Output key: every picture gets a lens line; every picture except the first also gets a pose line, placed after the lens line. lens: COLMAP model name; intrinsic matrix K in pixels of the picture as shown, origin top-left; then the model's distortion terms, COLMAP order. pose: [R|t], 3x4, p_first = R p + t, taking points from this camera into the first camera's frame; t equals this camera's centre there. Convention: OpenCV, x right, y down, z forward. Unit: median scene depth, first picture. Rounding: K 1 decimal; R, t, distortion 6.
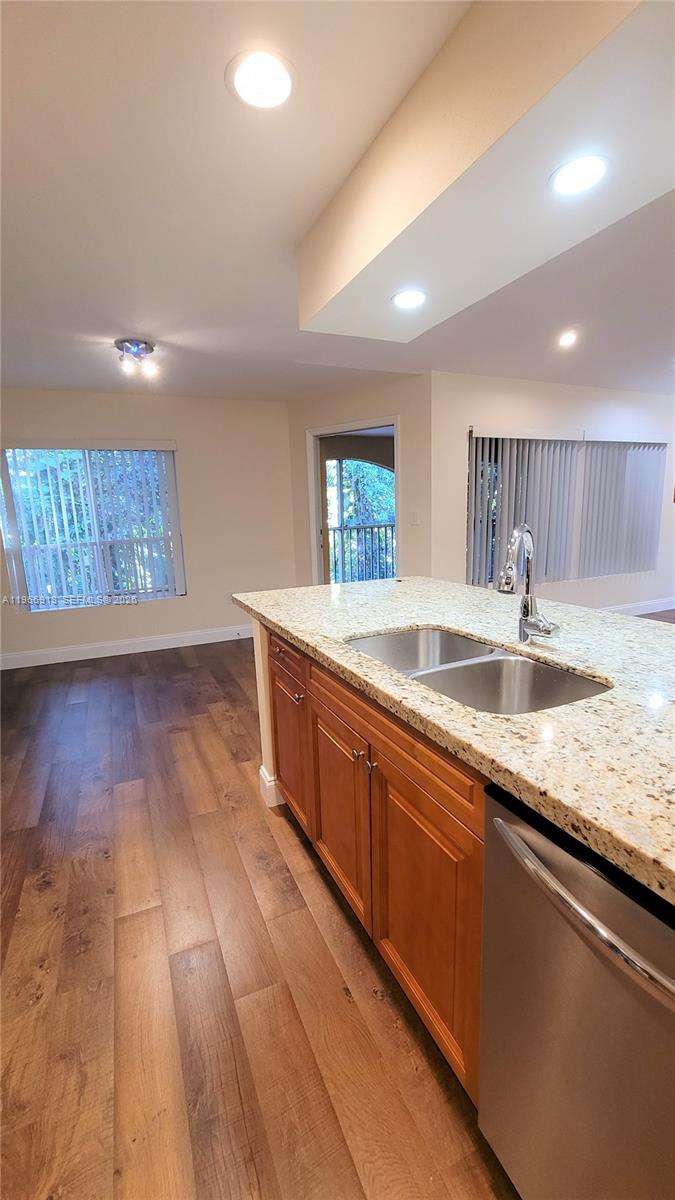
lens RADIAL K [[490.2, 0, 334.1], [0, 490.2, 605.9], [0, 0, 1]] dist [-0.006907, 0.002836]
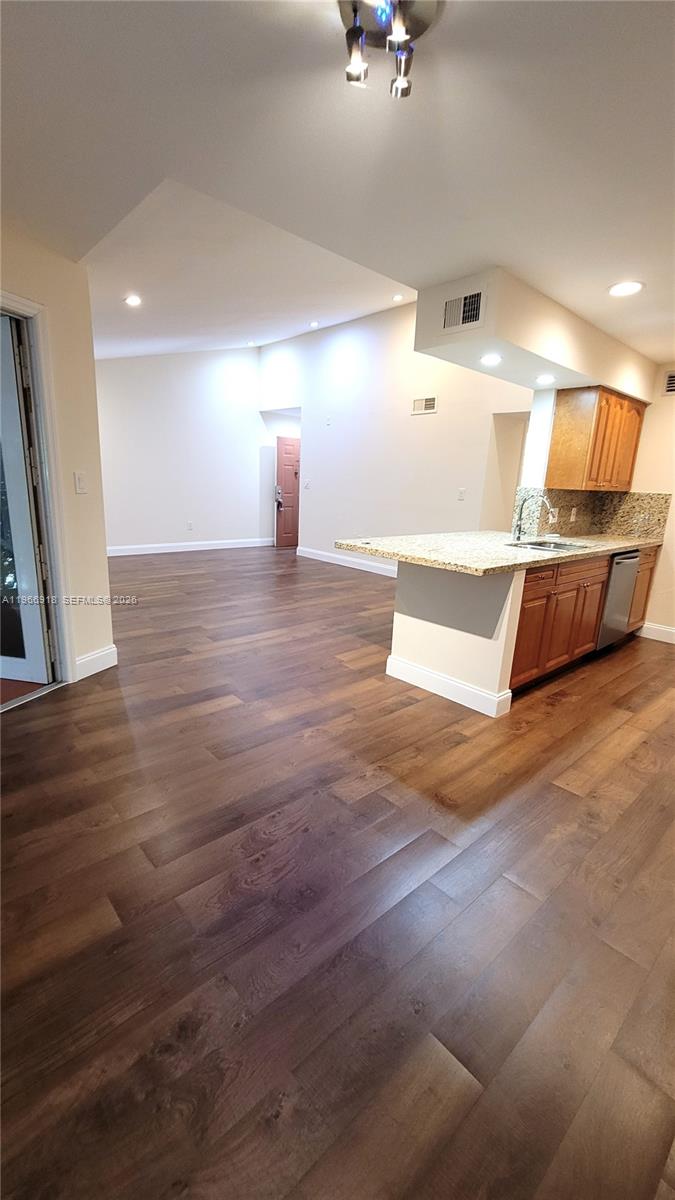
lens RADIAL K [[490.2, 0, 334.8], [0, 490.2, 602.3], [0, 0, 1]] dist [-0.006907, 0.002836]
pose [[-0.302134, -0.212875, 0.929193, -1.653207], [0.149606, 0.952079, 0.266764, -0.417118], [-0.941453, 0.219612, -0.255808, 2.453878]]
